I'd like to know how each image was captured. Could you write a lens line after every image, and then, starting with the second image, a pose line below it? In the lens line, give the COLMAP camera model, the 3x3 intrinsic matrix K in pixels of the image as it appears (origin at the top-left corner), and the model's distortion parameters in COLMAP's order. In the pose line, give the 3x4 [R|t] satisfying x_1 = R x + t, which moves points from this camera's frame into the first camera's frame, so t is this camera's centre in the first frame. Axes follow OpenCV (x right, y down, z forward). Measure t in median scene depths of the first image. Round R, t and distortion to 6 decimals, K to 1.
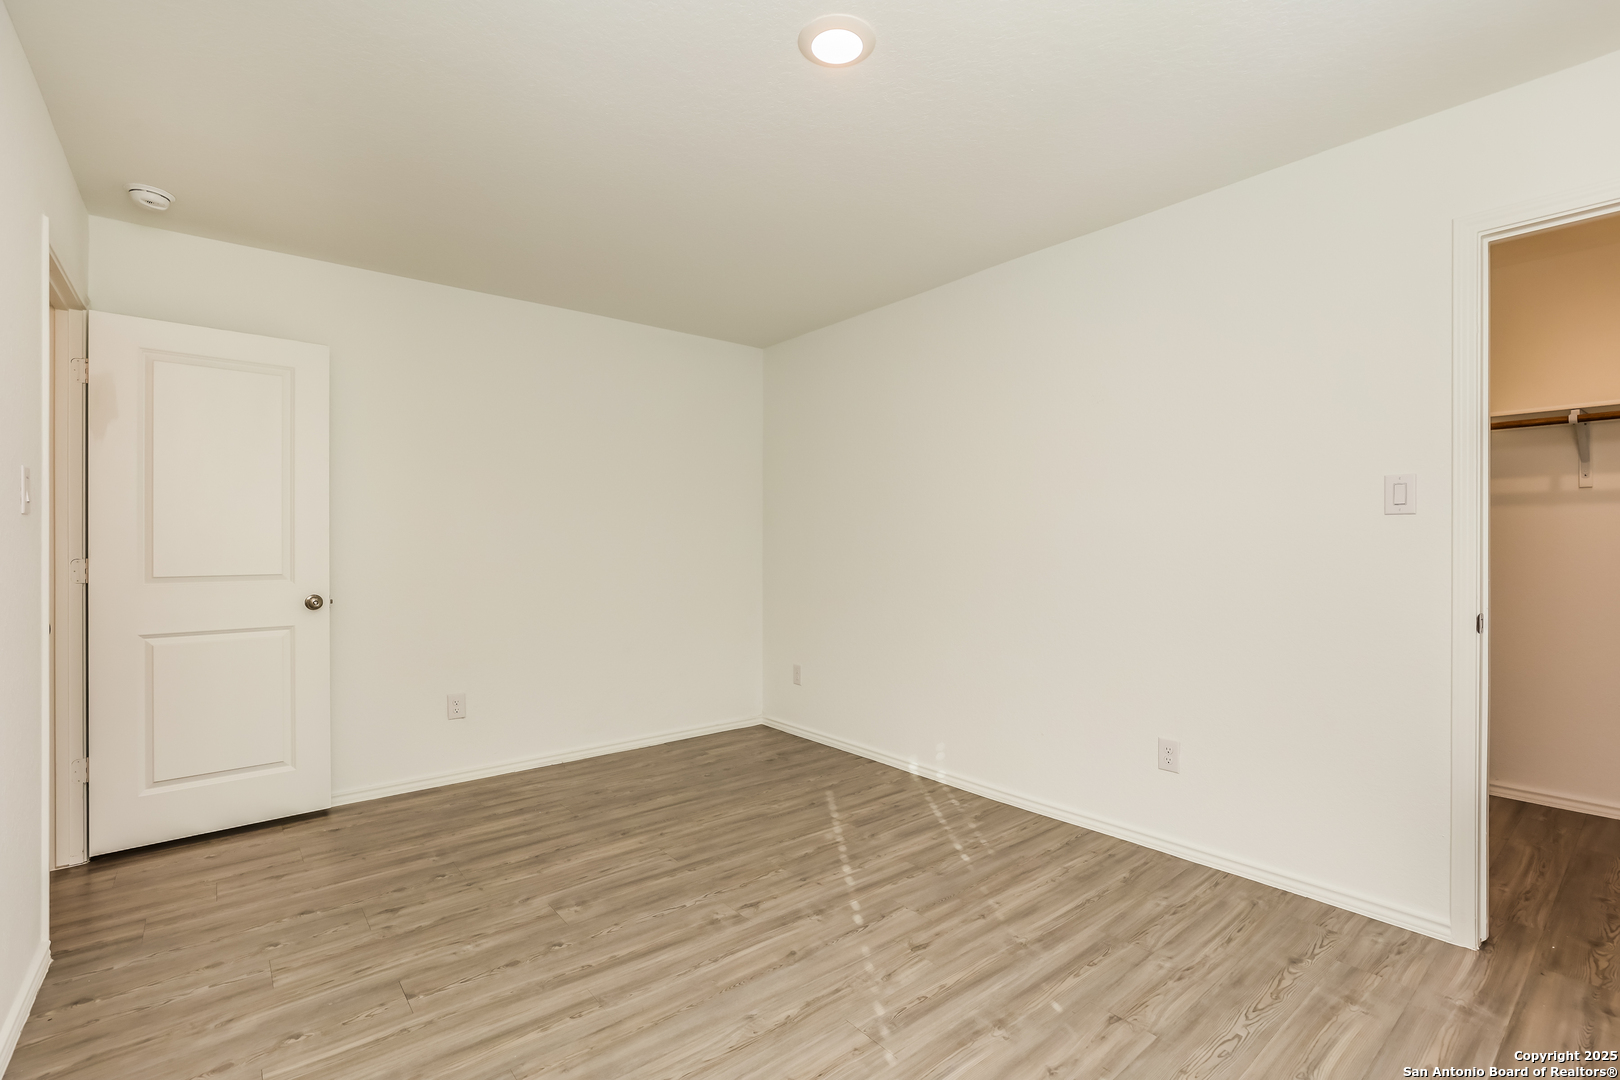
lens RADIAL K [[746.6, 0, 813.3], [0, 746.6, 538.0], [0, 0, 1]] dist [0.002560, 0.002706]
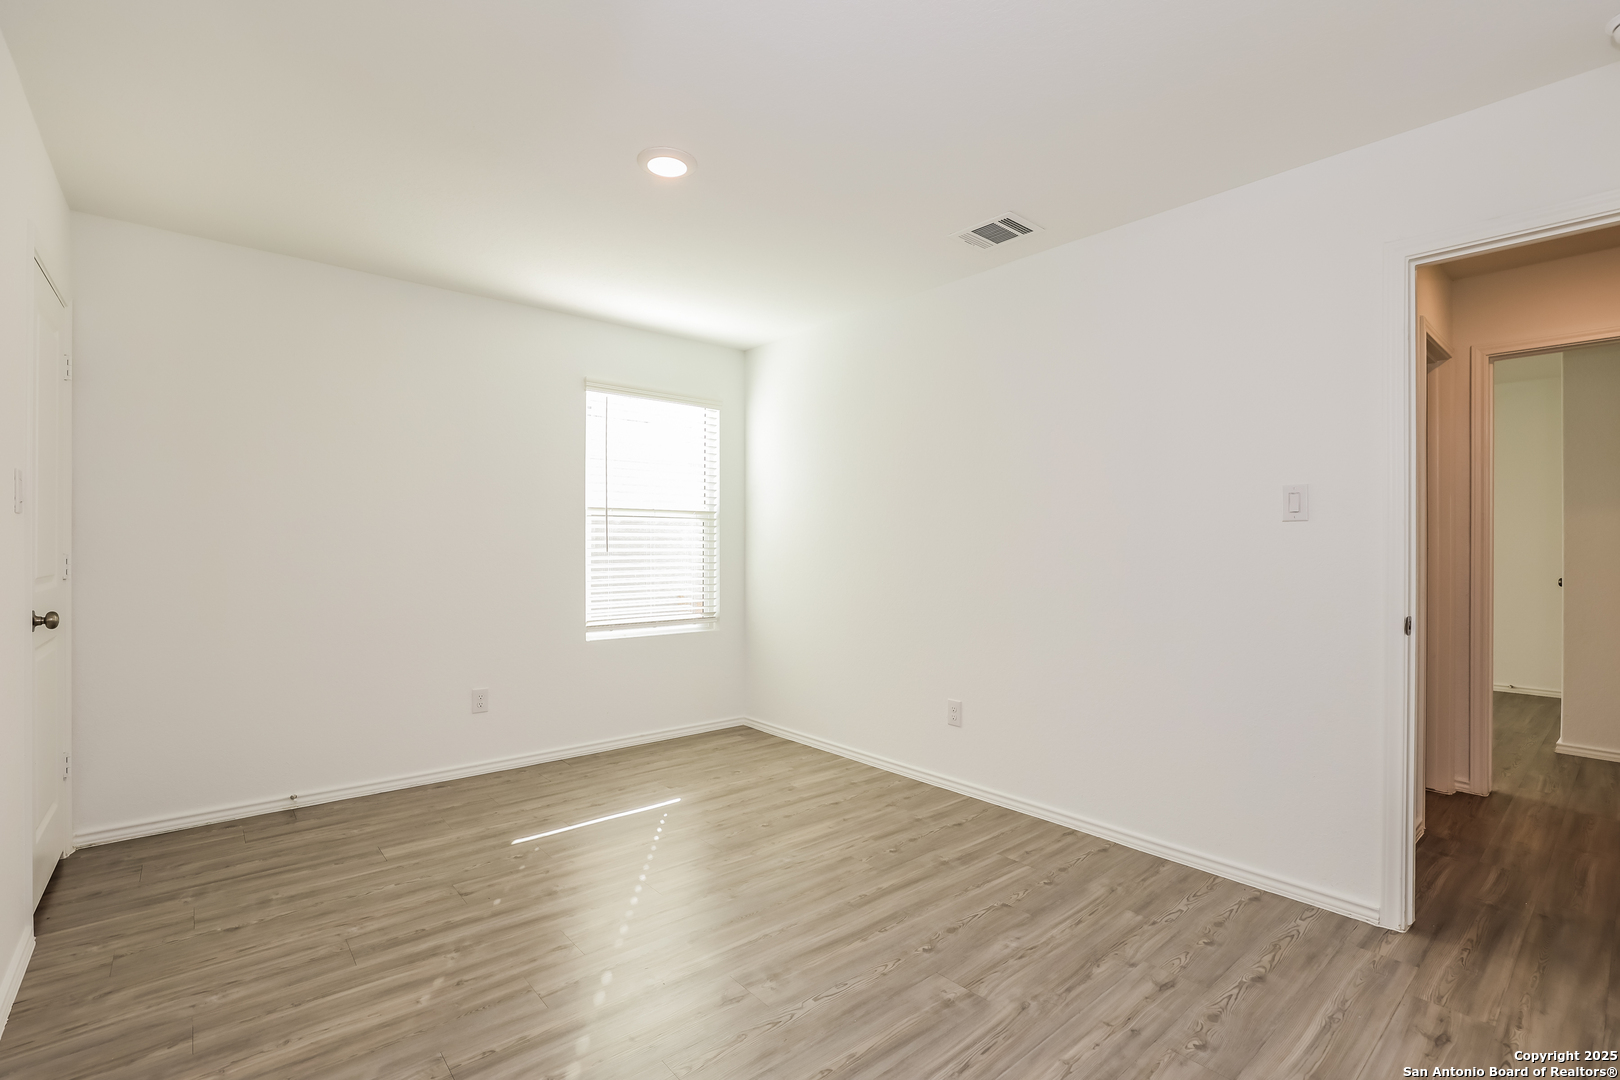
lens RADIAL K [[746.6, 0, 809.7], [0, 746.6, 544.6], [0, 0, 1]] dist [0.002560, 0.002706]
pose [[-0.999885, 0.004283, -0.014551, -0.165495], [0.004343, 0.999982, -0.004098, 0.011544], [0.014533, -0.004161, -0.999886, 1.892509]]
